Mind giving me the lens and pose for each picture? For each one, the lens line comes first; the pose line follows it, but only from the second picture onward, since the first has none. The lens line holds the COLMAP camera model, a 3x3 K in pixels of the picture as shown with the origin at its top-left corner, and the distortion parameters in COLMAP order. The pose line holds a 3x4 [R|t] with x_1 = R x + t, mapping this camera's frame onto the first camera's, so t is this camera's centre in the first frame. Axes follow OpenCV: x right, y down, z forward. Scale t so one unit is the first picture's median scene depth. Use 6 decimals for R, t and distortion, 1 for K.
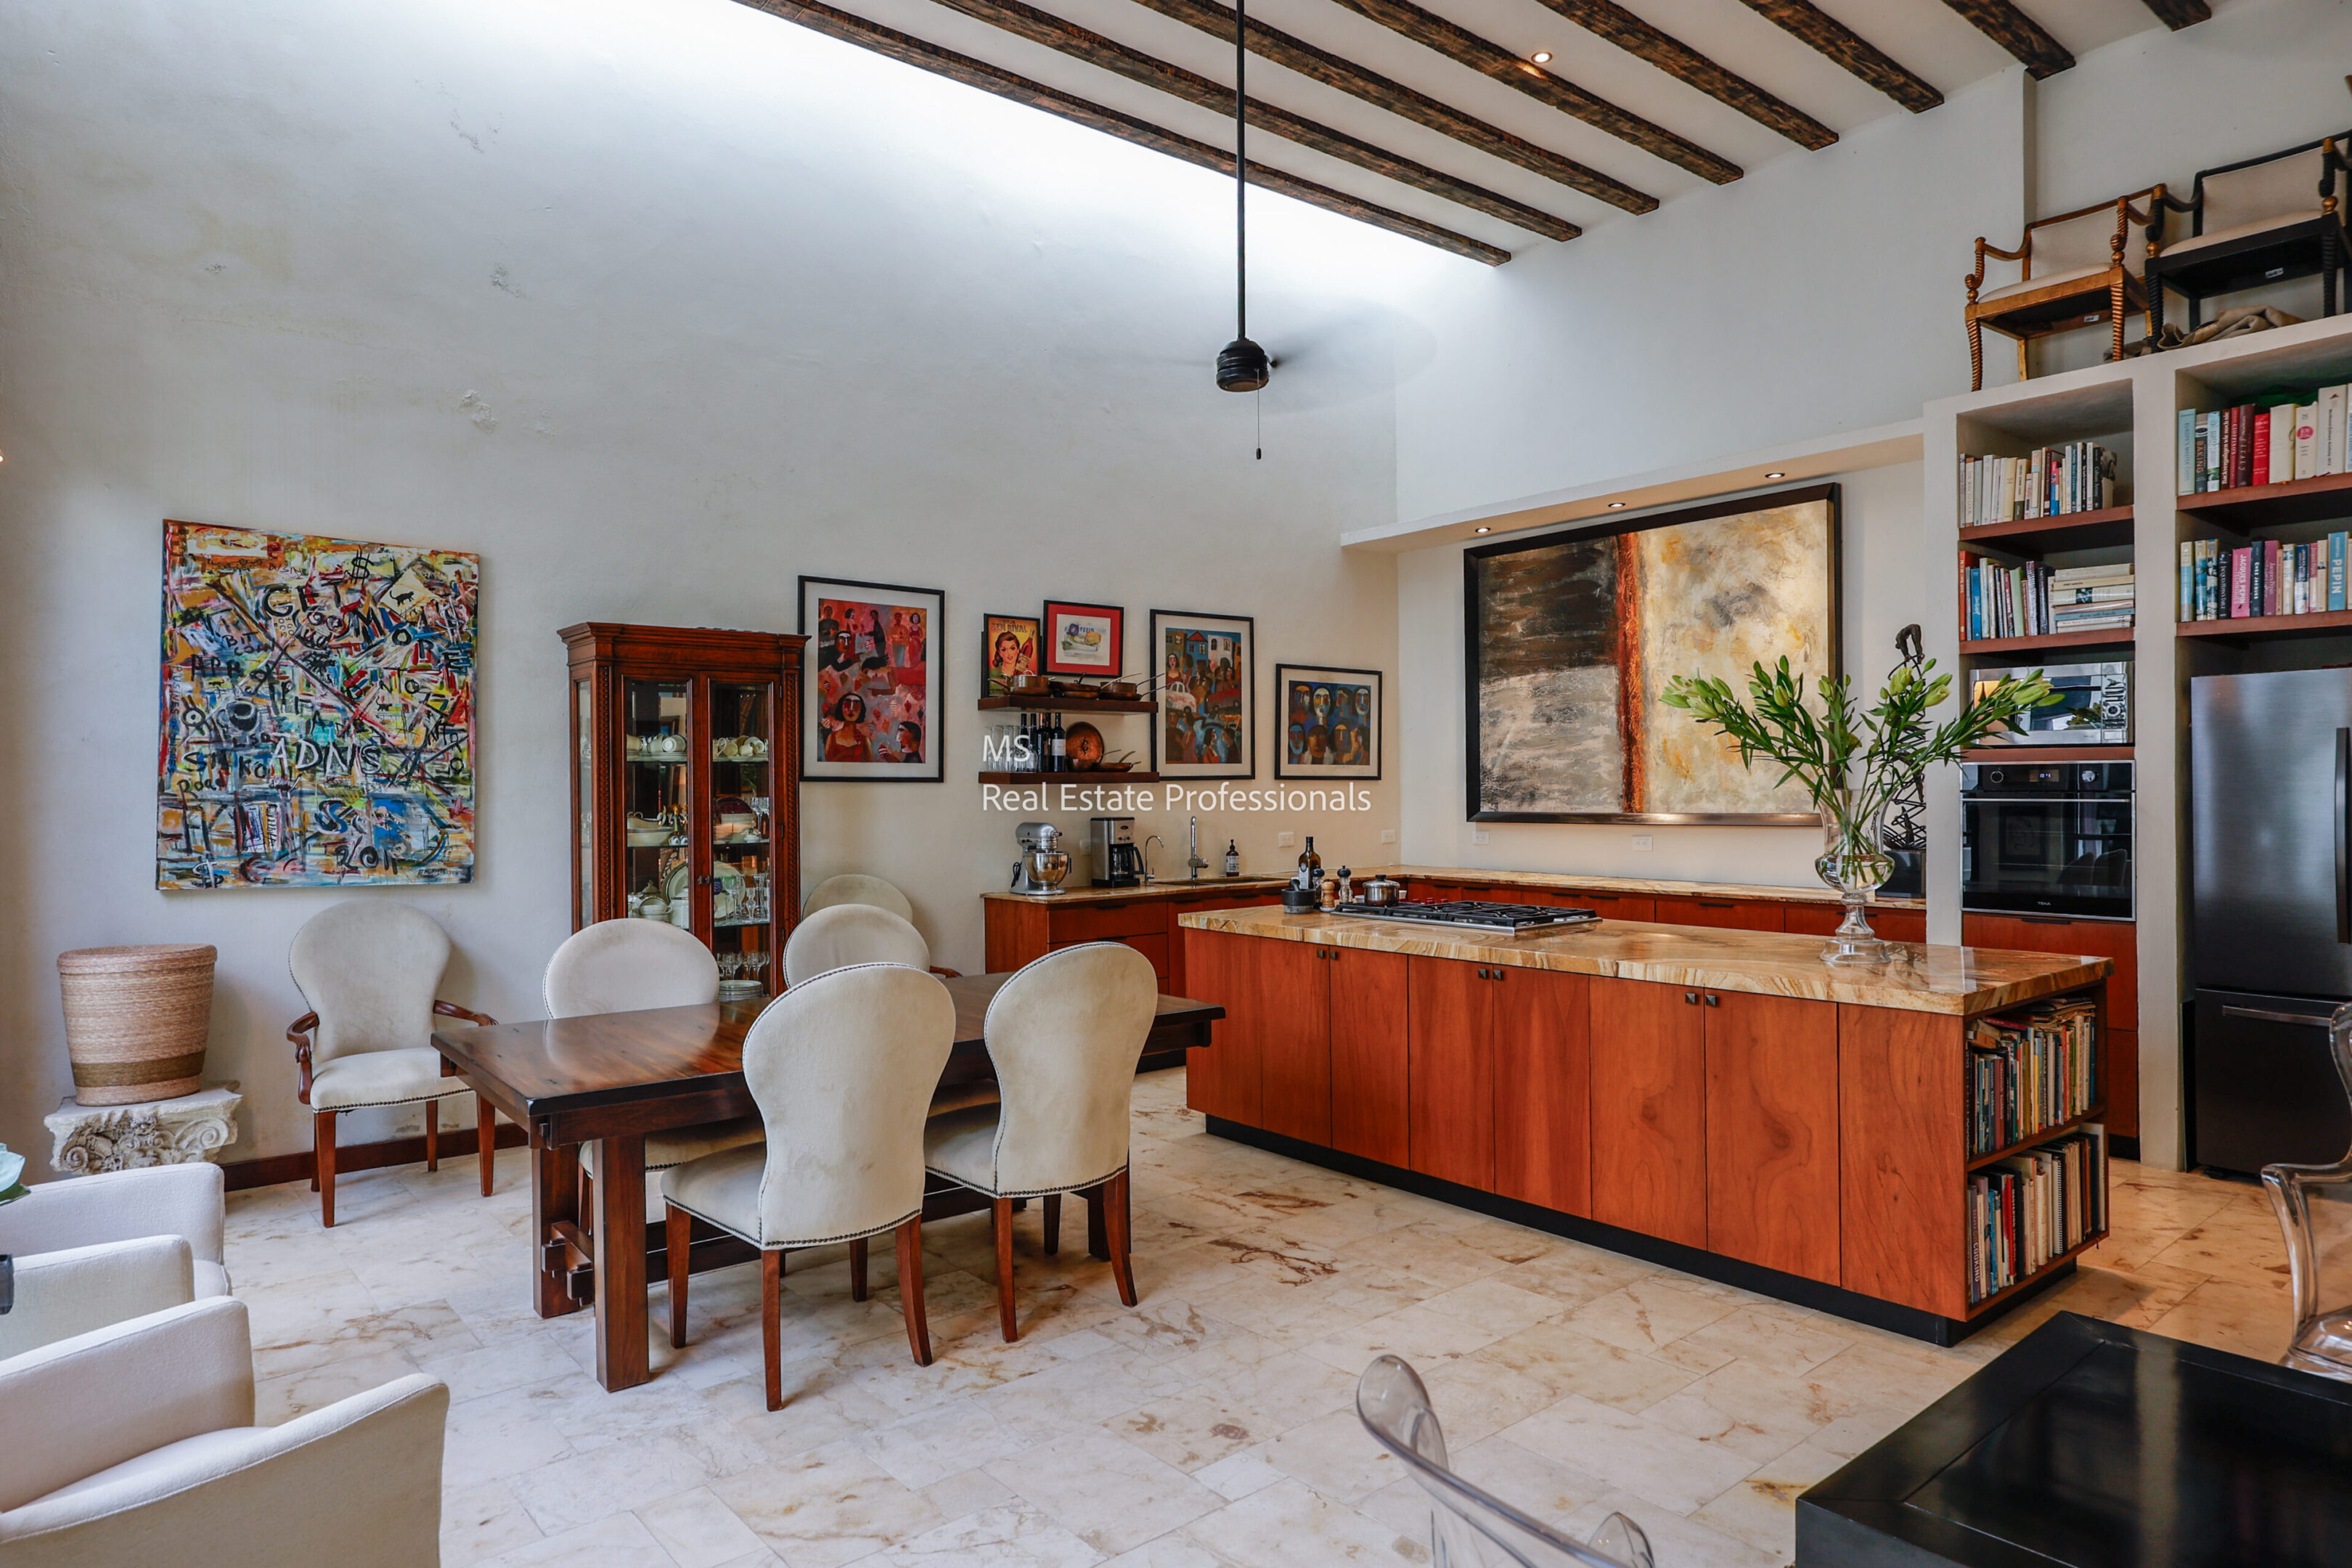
lens RADIAL K [[1350.9, 0, 1190.1], [0, 1350.9, 788.8], [0, 0, 1]] dist [0.005291, -0.004221]
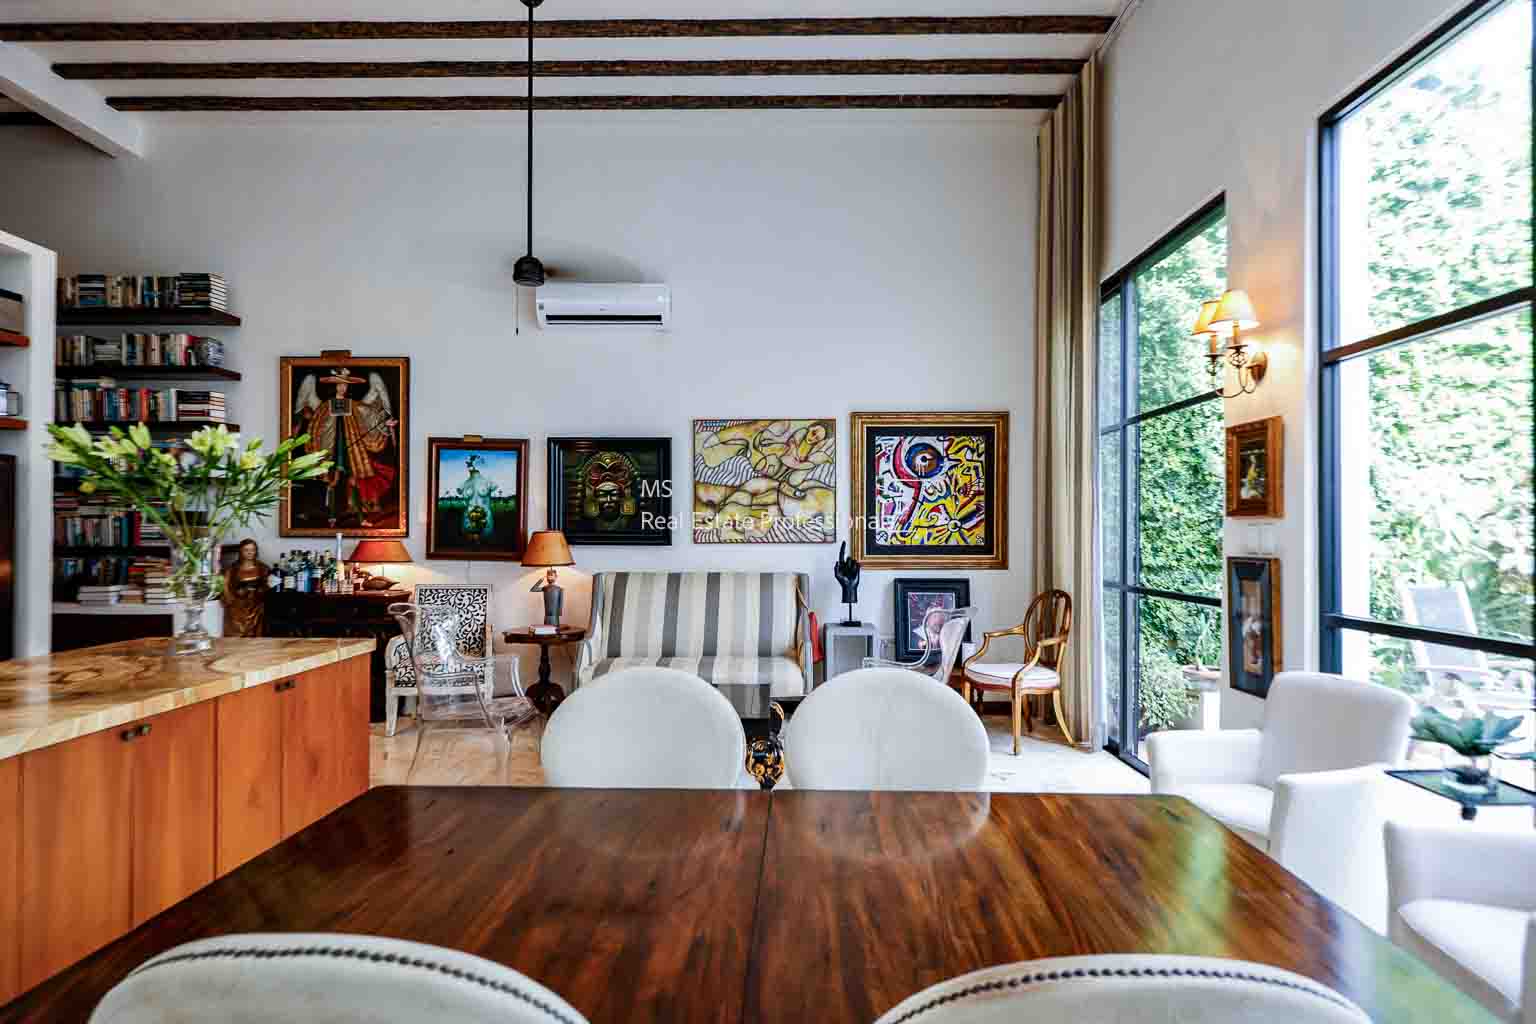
lens RADIAL K [[869.2, 0, 780.6], [0, 869.2, 523.5], [0, 0, 1]] dist [-0.002735, 0.000001]
pose [[-0.765255, 0.015116, 0.643550, -0.308135], [0.006311, 0.999852, -0.015980, 0.009472], [-0.643697, -0.008167, -0.765237, 0.784285]]
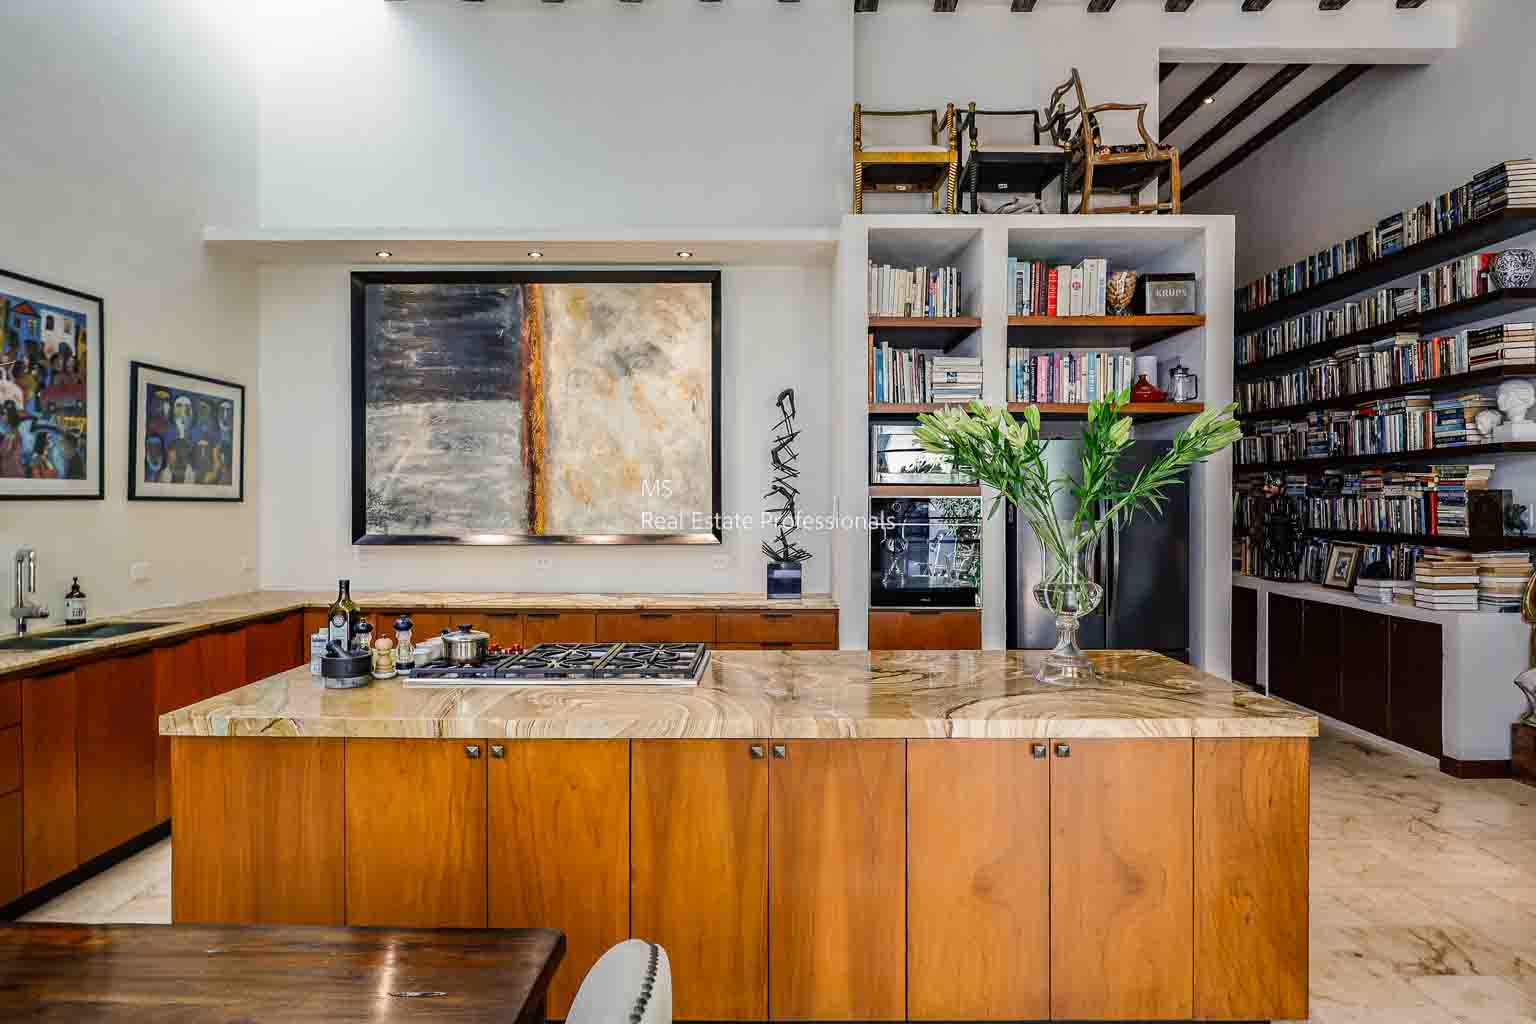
lens RADIAL K [[869.2, 0, 757.4], [0, 869.2, 508.6], [0, 0, 1]] dist [-0.002735, 0.000001]
pose [[0.642724, 0.004239, 0.766086, -0.120962], [-0.005529, 0.999984, -0.000895, -0.004550], [-0.766078, -0.003661, 0.642738, 0.456826]]
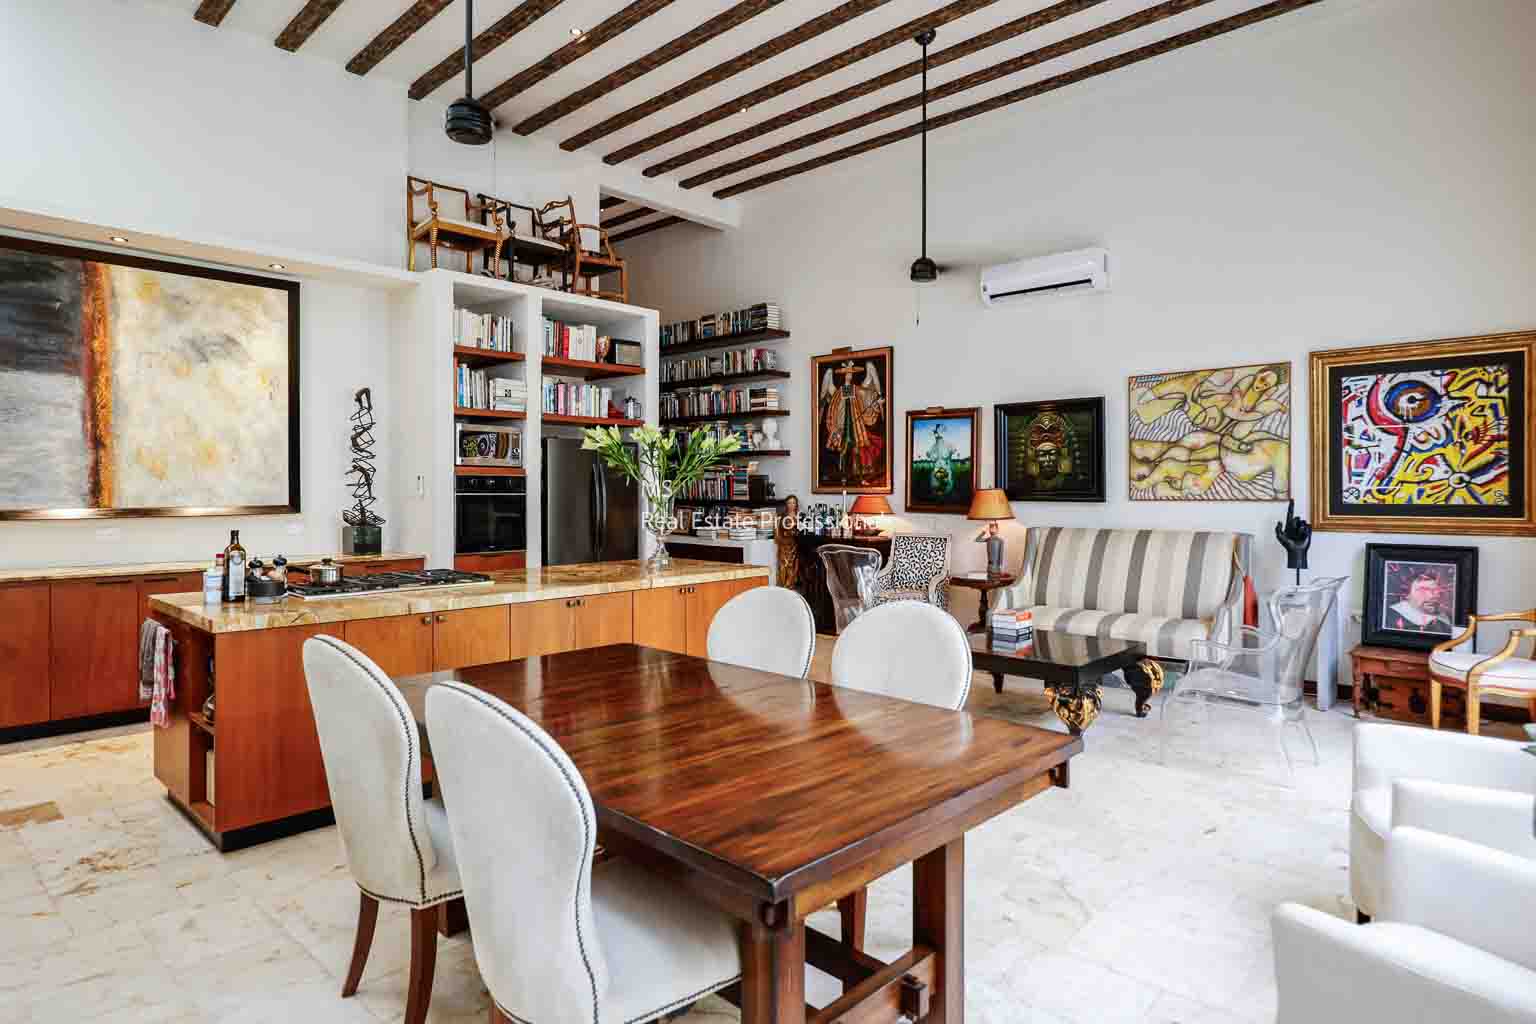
lens RADIAL K [[869.2, 0, 771.5], [0, 869.2, 488.8], [0, 0, 1]] dist [-0.002735, 0.000001]
pose [[-0.125279, 0.010117, 0.992070, -0.536309], [0.002549, 0.999948, -0.009876, 0.011251], [-0.992118, 0.001292, -0.125299, 0.610191]]
